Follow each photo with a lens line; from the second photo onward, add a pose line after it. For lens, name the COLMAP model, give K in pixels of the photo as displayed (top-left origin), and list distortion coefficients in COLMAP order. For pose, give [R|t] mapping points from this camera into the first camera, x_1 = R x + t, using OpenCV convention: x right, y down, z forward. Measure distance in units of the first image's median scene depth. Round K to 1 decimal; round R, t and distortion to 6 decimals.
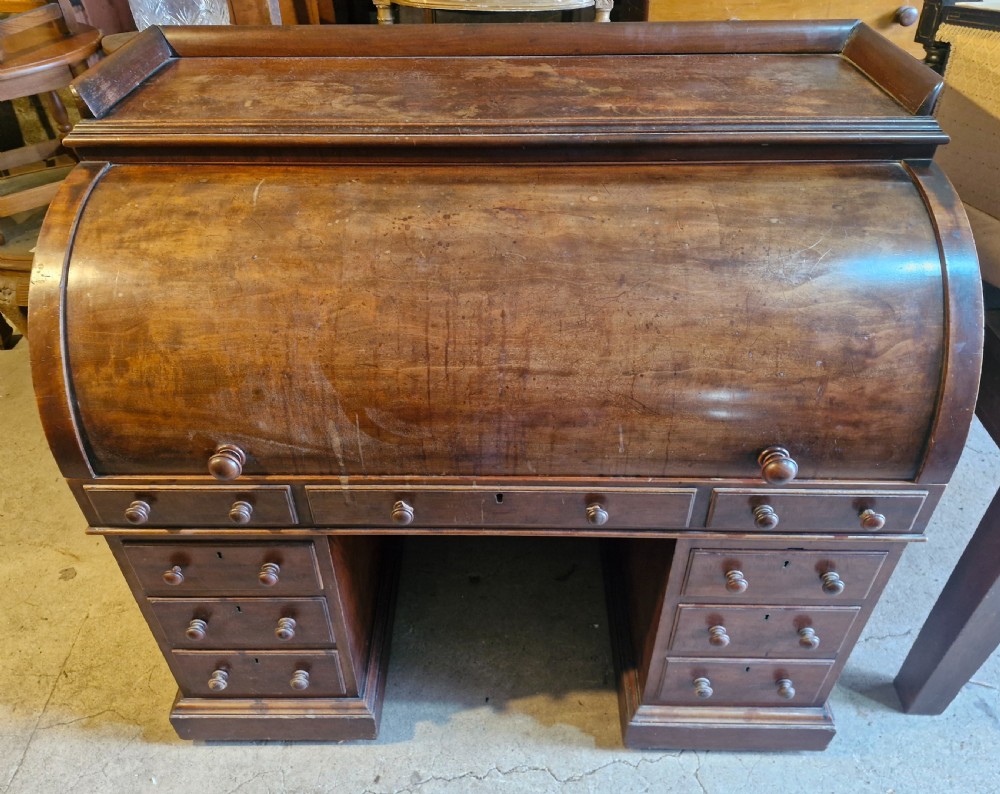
lens RADIAL K [[793.7, 0, 498.5], [0, 793.7, 372.4], [0, 0, 1]] dist [0.010285, -0.008641]
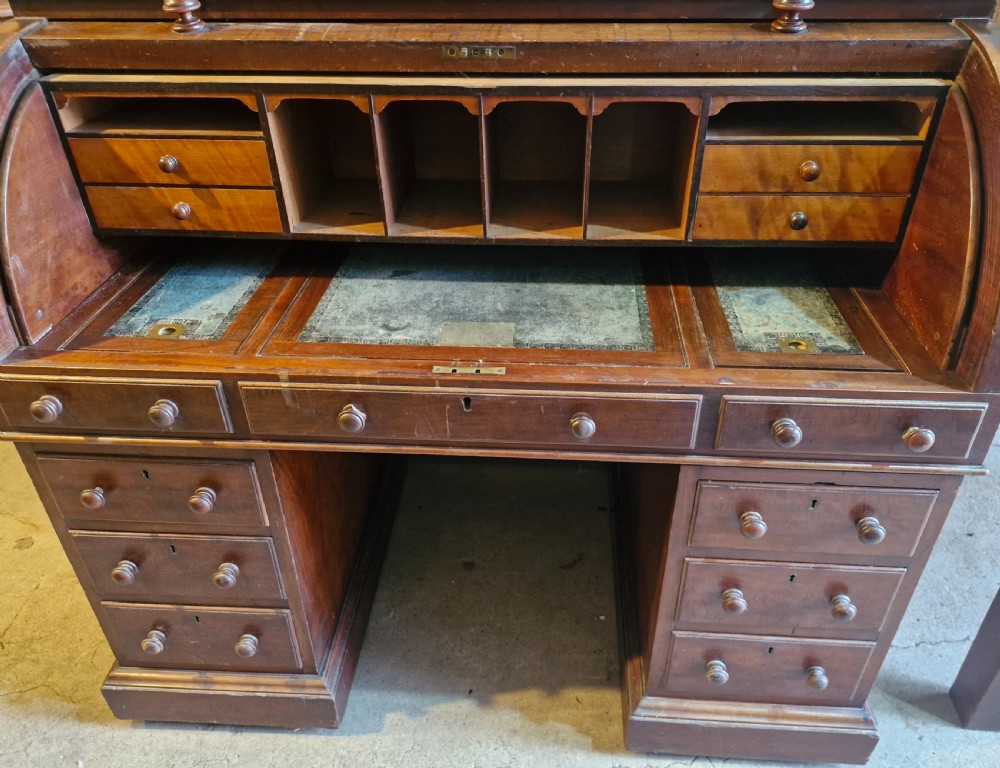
lens RADIAL K [[791.8, 0, 519.0], [0, 791.8, 394.4], [0, 0, 1]] dist [0.004111, 0.000133]
pose [[0.998801, 0.026021, -0.041461, 0.071029], [-0.028874, 0.997145, -0.069777, 0.159624], [0.039527, 0.070891, 0.996701, 0.128930]]
